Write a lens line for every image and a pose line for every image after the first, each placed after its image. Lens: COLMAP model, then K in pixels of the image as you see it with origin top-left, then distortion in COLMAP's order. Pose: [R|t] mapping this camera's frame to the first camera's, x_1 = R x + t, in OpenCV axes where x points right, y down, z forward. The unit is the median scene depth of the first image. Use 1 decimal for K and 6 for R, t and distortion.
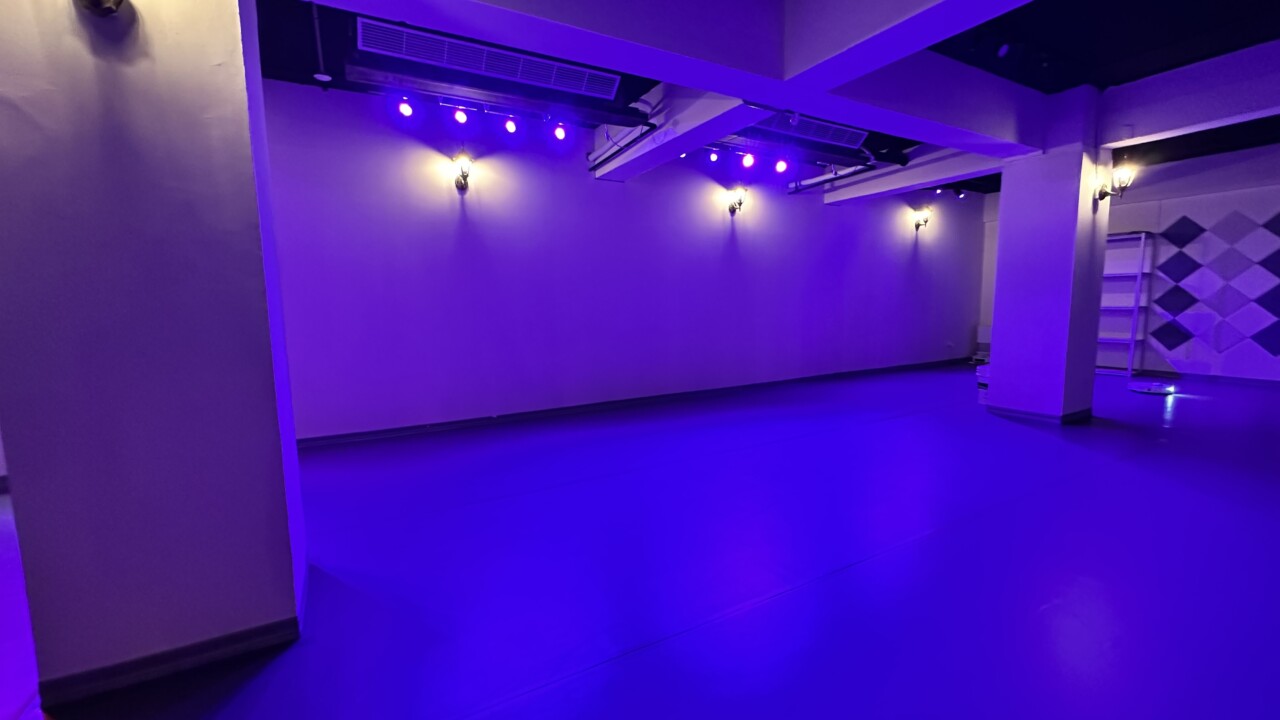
lens RADIAL K [[518.0, 0, 640.0], [0, 518.0, 360.0], [0, 0, 1]] dist [-0.000926, 0.000222]
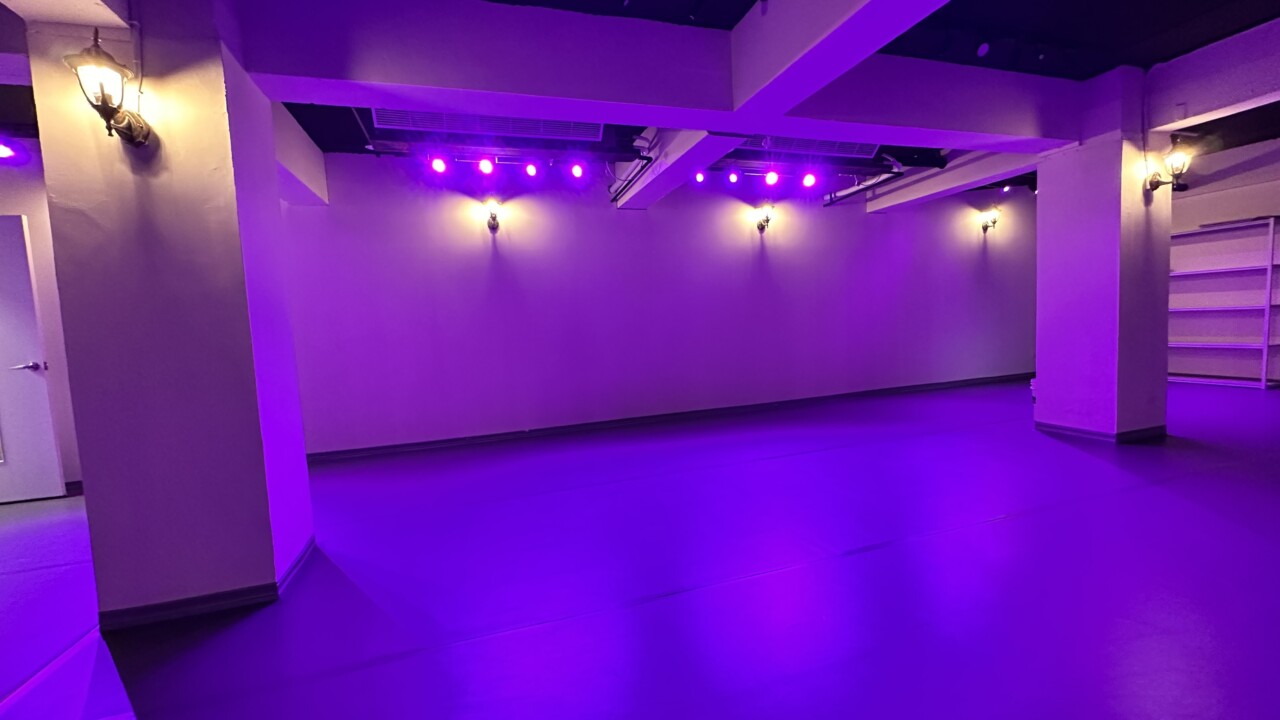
lens RADIAL K [[518.0, 0, 640.0], [0, 518.0, 360.0], [0, 0, 1]] dist [-0.000926, 0.000222]
pose [[0.979489, -0.020488, -0.200451, 0.193604], [0.013896, 0.999317, -0.034236, 0.000114], [0.201016, 0.030748, 0.979105, -0.036635]]
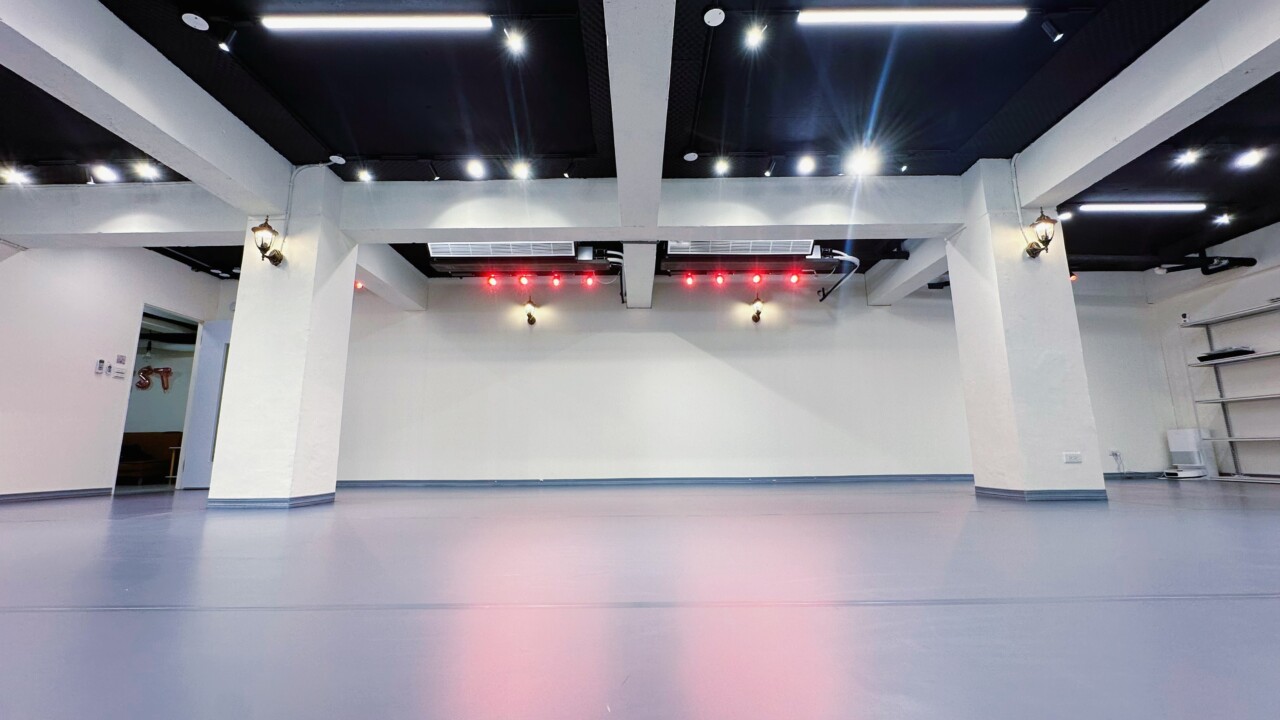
lens RADIAL K [[518.0, 0, 640.0], [0, 518.0, 360.0], [0, 0, 1]] dist [-0.000926, 0.000222]
pose [[0.872764, -0.072976, -0.482657, 0.670104], [-0.060488, 0.964974, -0.255278, 0.148112], [0.484380, 0.251993, 0.837780, -0.093709]]
